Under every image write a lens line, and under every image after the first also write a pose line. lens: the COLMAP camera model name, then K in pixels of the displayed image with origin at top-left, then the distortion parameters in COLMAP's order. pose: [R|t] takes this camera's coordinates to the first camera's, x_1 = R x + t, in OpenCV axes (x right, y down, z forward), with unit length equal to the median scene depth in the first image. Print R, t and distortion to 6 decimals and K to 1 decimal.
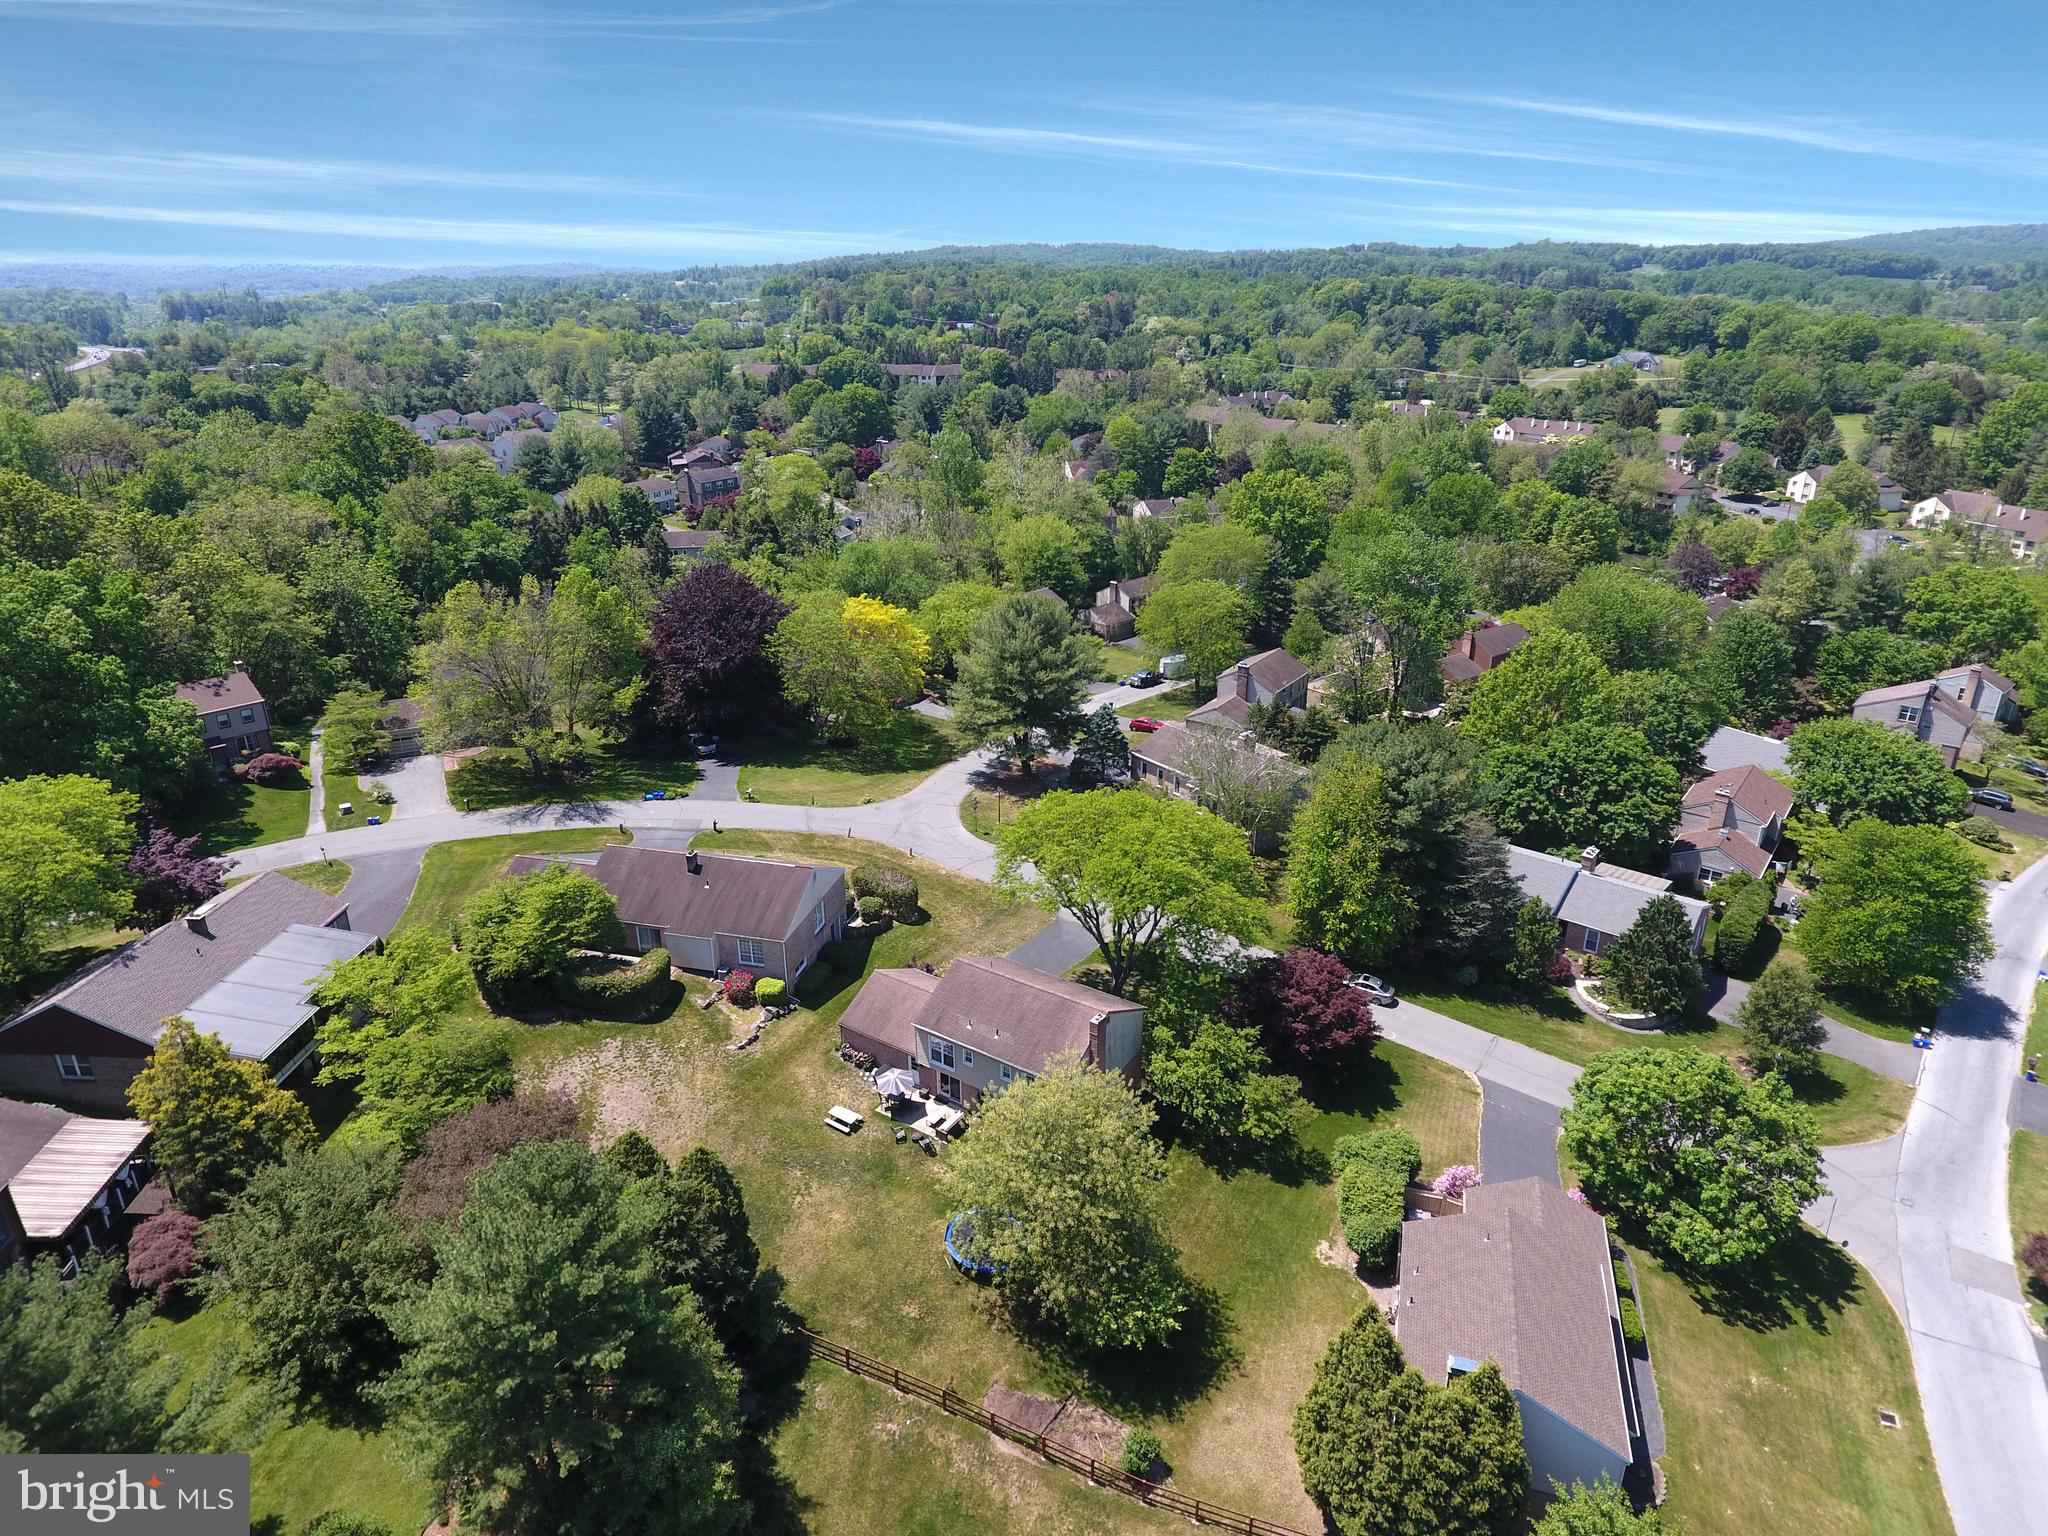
lens RADIAL K [[1198.1, 0, 1035.0], [0, 1198.1, 743.0], [0, 0, 1]] dist [-0.004716, 0.000666]
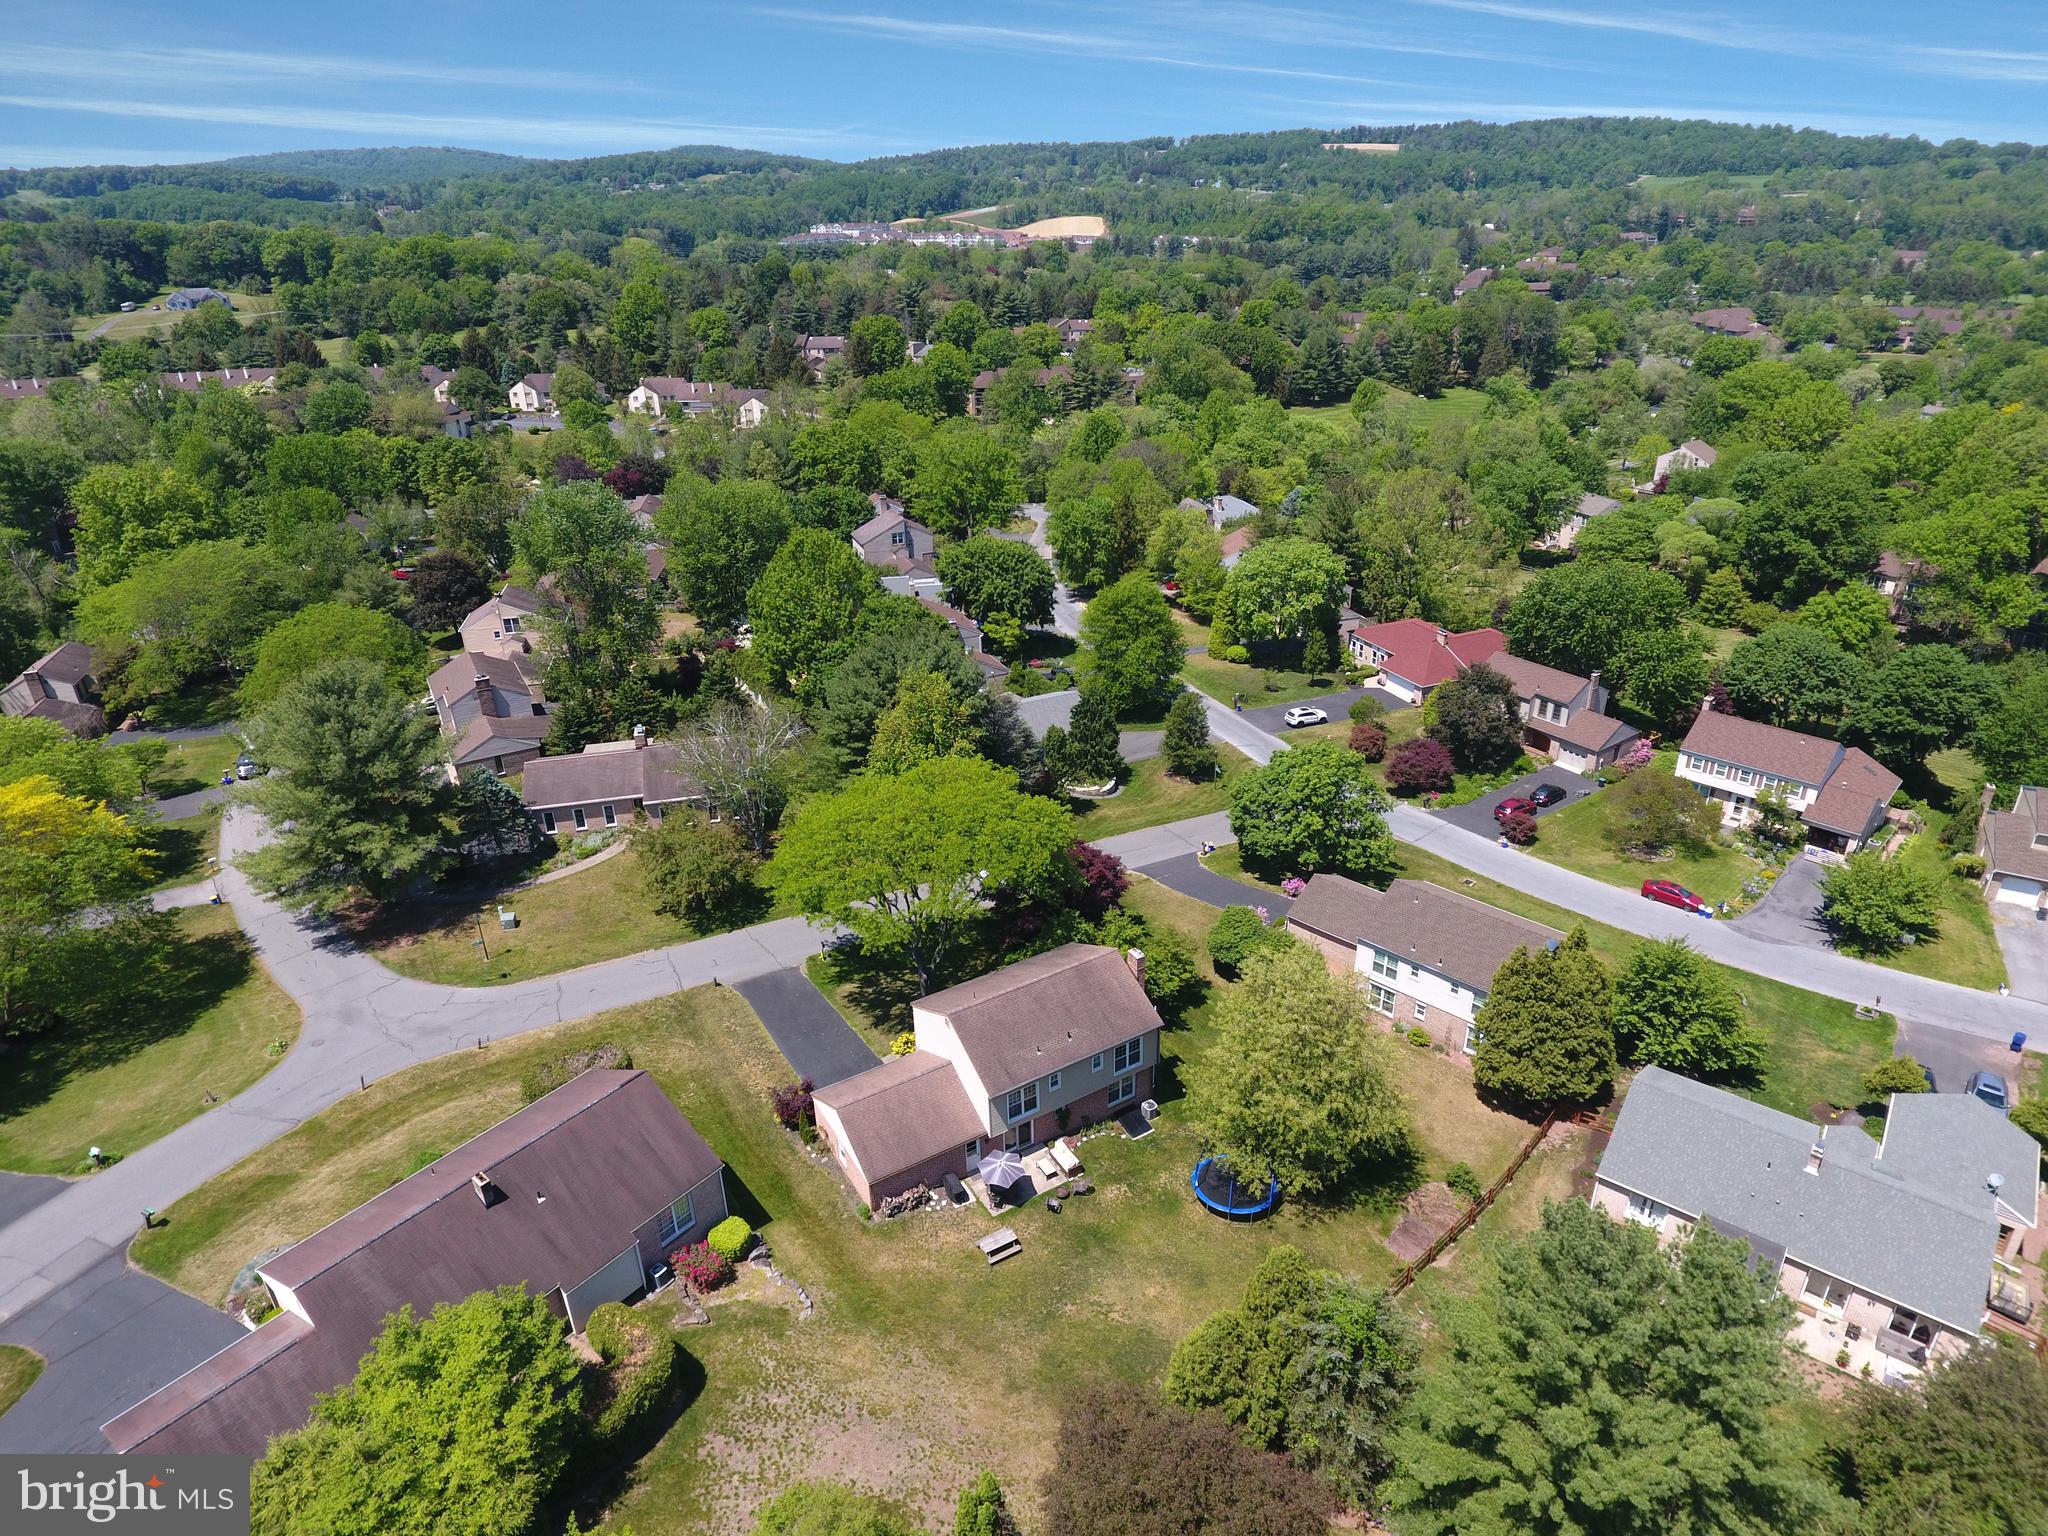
lens RADIAL K [[1198.1, 0, 1035.0], [0, 1198.1, 743.0], [0, 0, 1]] dist [-0.004716, 0.000666]
pose [[0.426987, -0.387046, 0.817238, -0.393420], [0.342558, 0.905641, 0.249936, -0.110681], [-0.836861, 0.173232, 0.519283, 0.284019]]
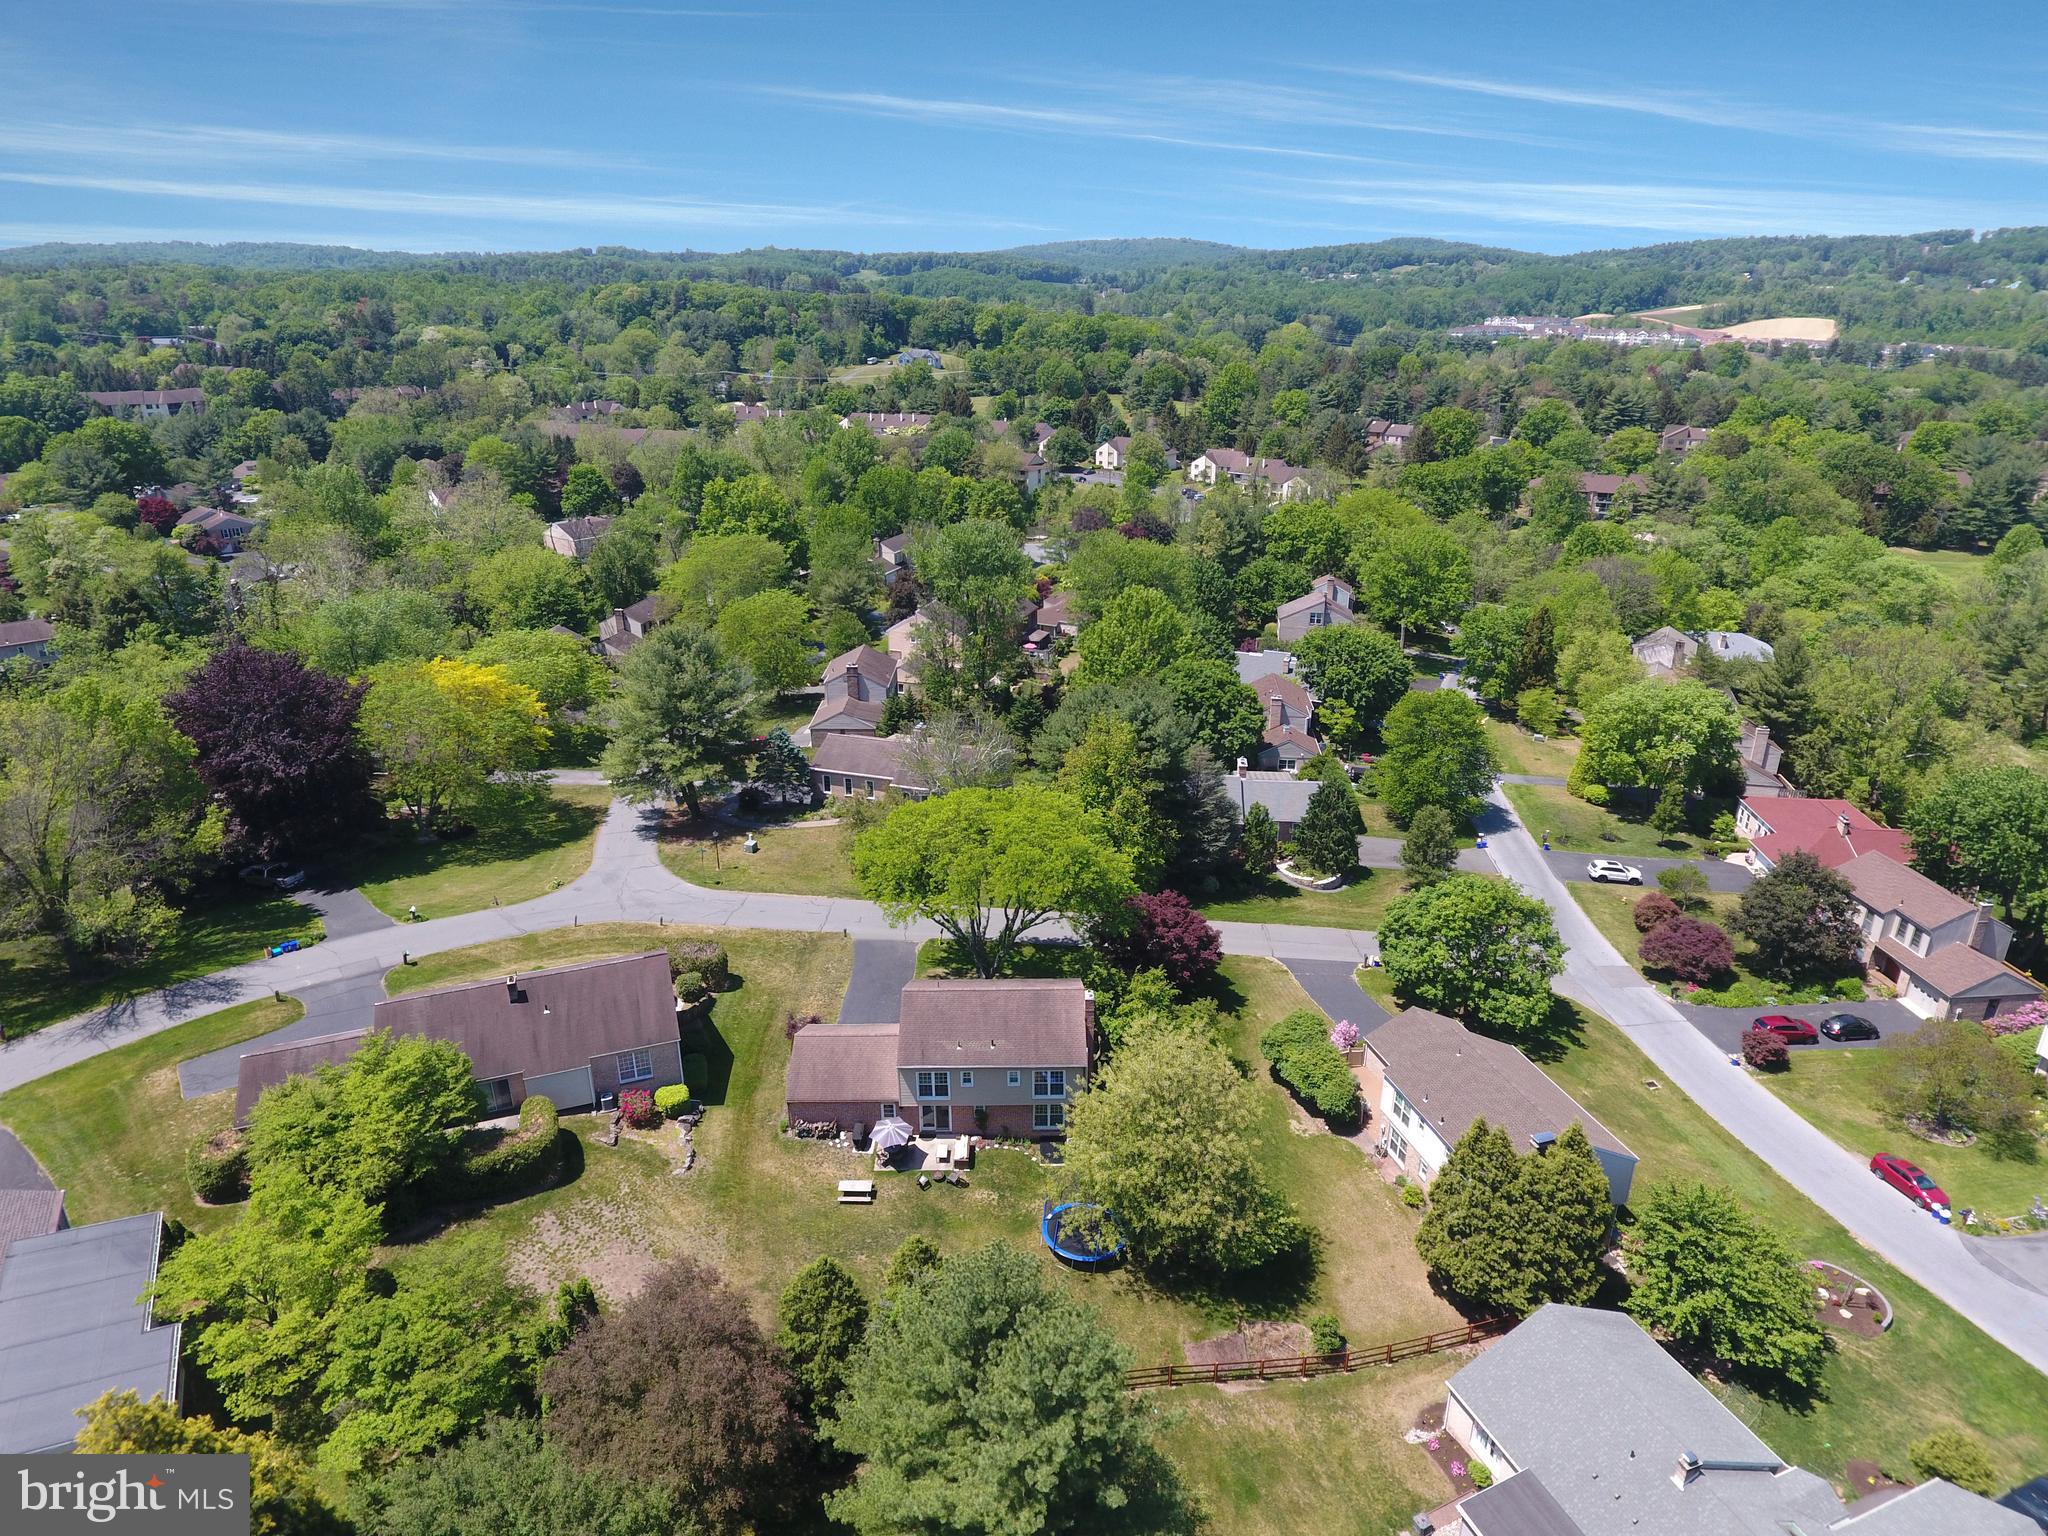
lens RADIAL K [[1198.1, 0, 1035.0], [0, 1198.1, 743.0], [0, 0, 1]] dist [-0.004716, 0.000666]
pose [[0.829594, -0.199346, 0.521569, -0.263587], [0.201068, 0.978087, 0.054014, -0.027259], [-0.520908, 0.060061, 0.851497, 0.066893]]
